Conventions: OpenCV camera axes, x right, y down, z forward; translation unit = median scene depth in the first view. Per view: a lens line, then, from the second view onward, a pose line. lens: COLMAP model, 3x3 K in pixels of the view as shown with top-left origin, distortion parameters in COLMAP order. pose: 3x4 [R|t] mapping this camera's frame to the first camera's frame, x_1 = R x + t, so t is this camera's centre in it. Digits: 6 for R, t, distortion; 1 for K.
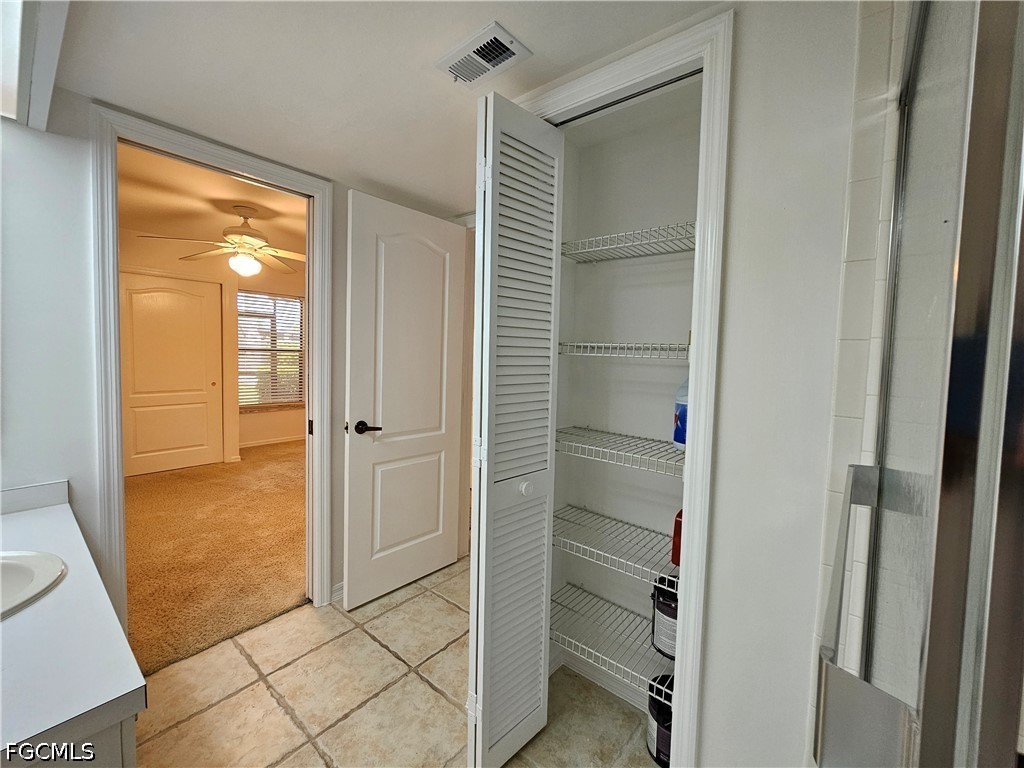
lens RADIAL K [[418.9, 0, 515.2], [0, 418.9, 384.9], [0, 0, 1]] dist [0.002789, -0.000376]
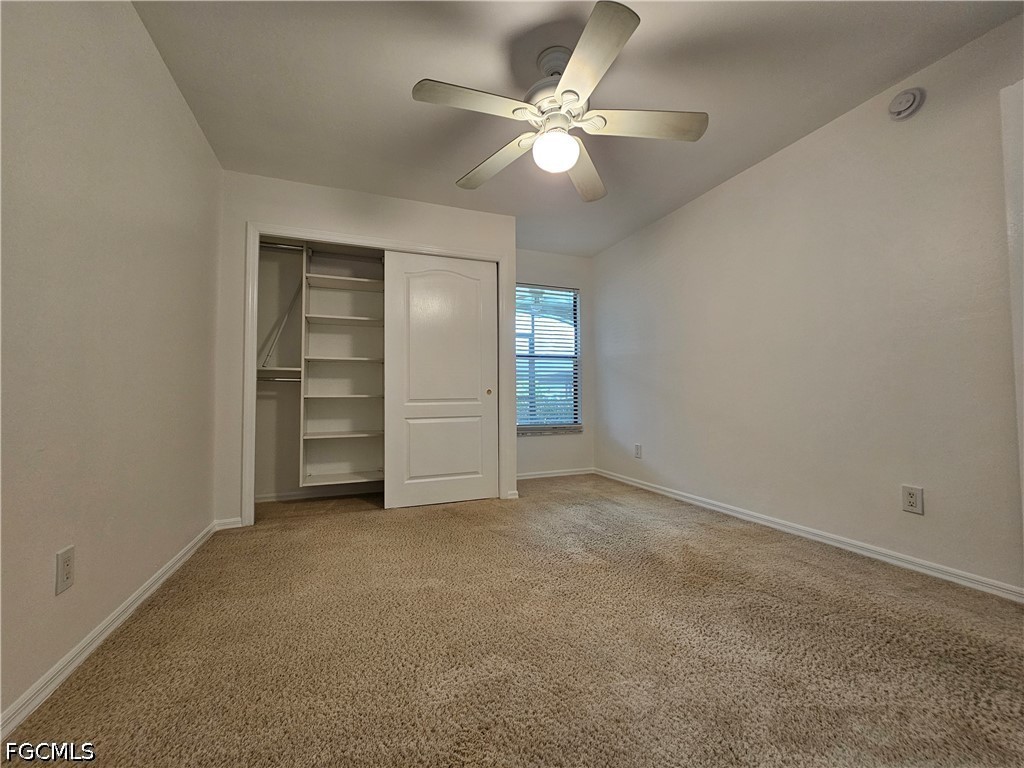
lens RADIAL K [[418.9, 0, 510.6], [0, 418.9, 385.5], [0, 0, 1]] dist [0.002789, -0.000376]
pose [[0.869422, -0.050197, -0.491514, -0.308758], [0.000015, 0.994828, -0.101574, 0.062992], [0.494071, 0.088303, 0.864926, 0.359636]]
